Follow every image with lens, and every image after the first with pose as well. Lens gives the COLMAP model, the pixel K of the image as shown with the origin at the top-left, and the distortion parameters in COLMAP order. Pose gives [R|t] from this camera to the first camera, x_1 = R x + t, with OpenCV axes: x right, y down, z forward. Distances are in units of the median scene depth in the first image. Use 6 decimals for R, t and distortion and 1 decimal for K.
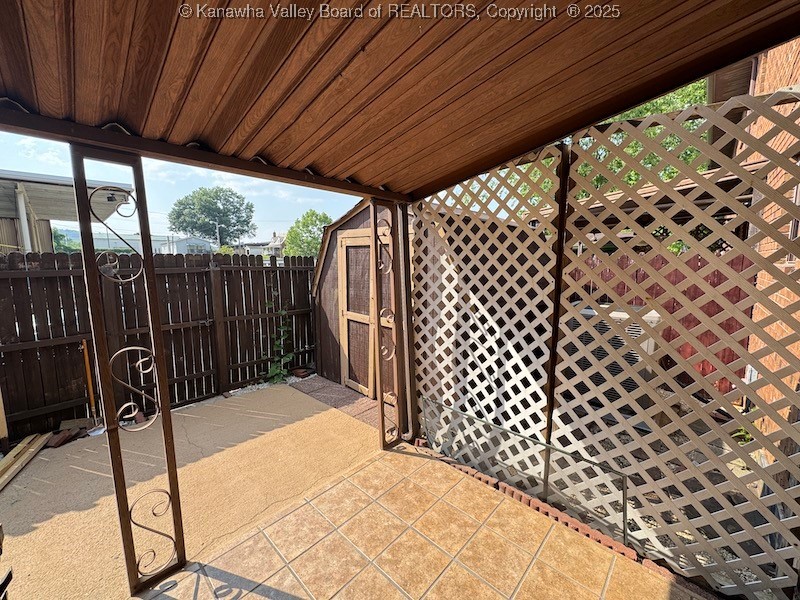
lens RADIAL K [[319.5, 0, 400.2], [0, 319.5, 296.6], [0, 0, 1]] dist [-0.000281, 0.000232]
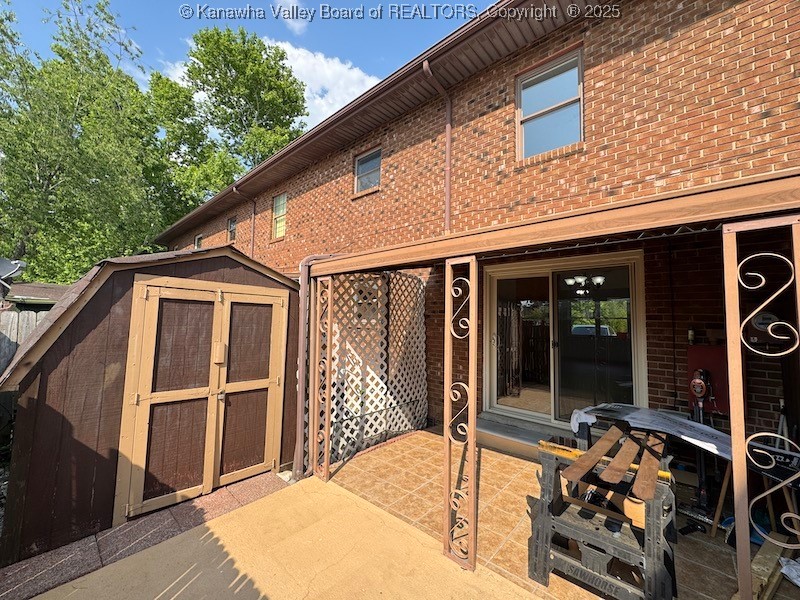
lens RADIAL K [[319.5, 0, 400.2], [0, 319.5, 296.6], [0, 0, 1]] dist [-0.000281, 0.000232]
pose [[-0.036404, 0.080066, 0.996125, -1.482486], [0.094890, 0.992559, -0.076311, -0.092932], [-0.994822, 0.091744, -0.043731, 0.828065]]
